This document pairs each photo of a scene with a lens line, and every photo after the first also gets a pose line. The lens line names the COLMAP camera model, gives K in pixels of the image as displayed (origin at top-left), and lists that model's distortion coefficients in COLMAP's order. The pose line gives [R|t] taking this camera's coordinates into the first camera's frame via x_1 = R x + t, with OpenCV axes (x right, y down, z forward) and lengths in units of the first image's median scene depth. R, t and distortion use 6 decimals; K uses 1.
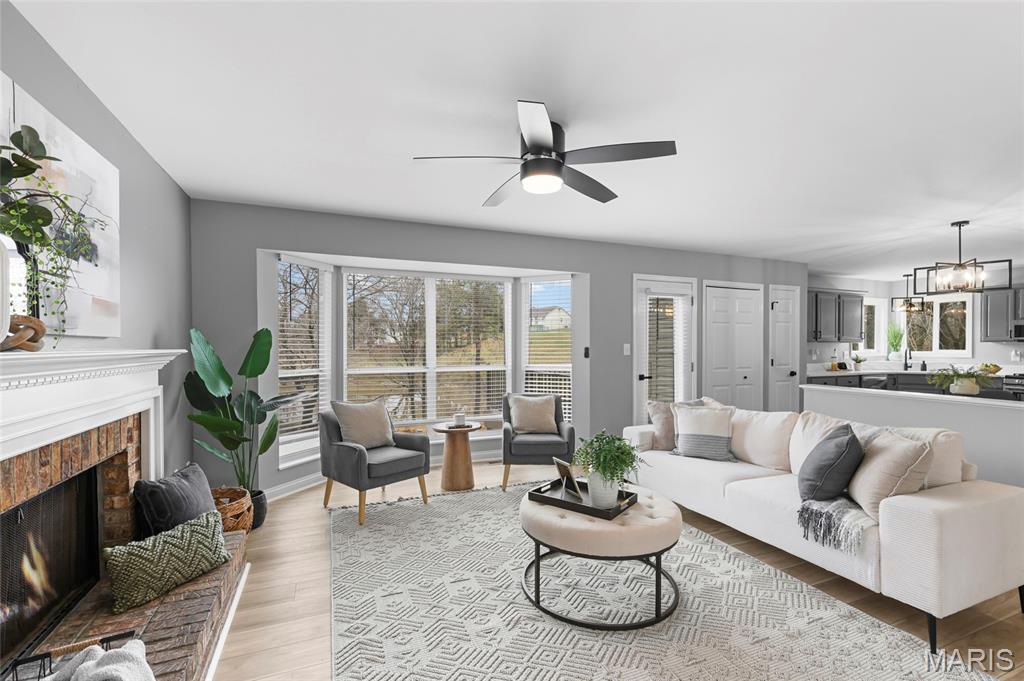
lens RADIAL K [[443.7, 0, 506.6], [0, 443.7, 346.4], [0, 0, 1]] dist [0.001155, 0.000906]
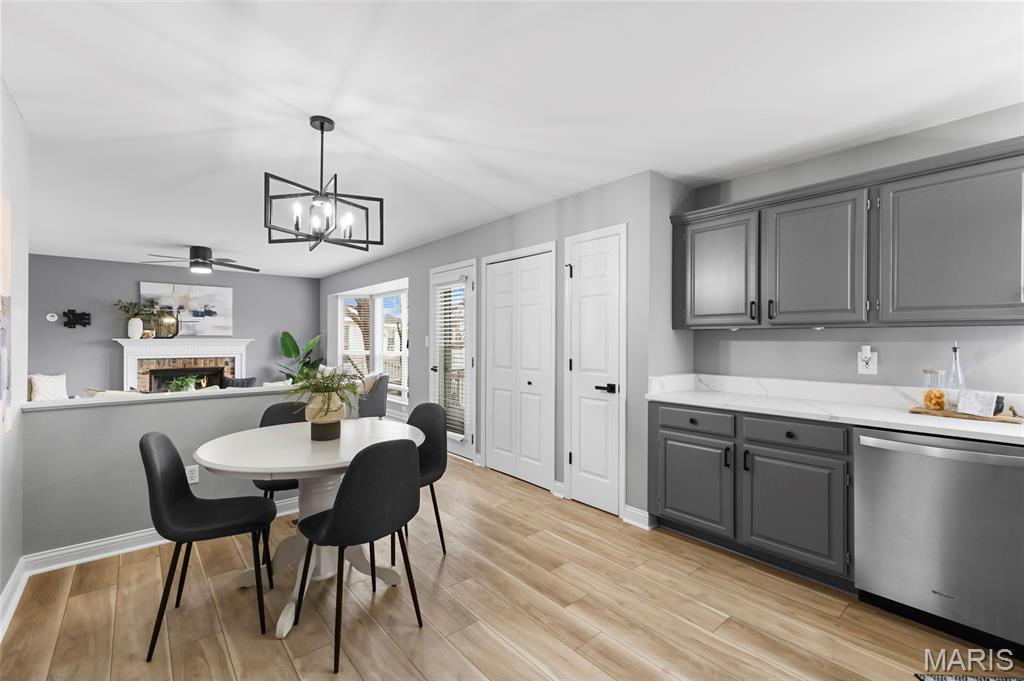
lens RADIAL K [[443.7, 0, 512.7], [0, 443.7, 341.7], [0, 0, 1]] dist [0.001155, 0.000906]
pose [[0.311296, 0.001363, -0.950312, 1.107545], [-0.005503, 0.999985, -0.000368, 0.005527], [0.950297, 0.005344, 0.311299, 0.708846]]
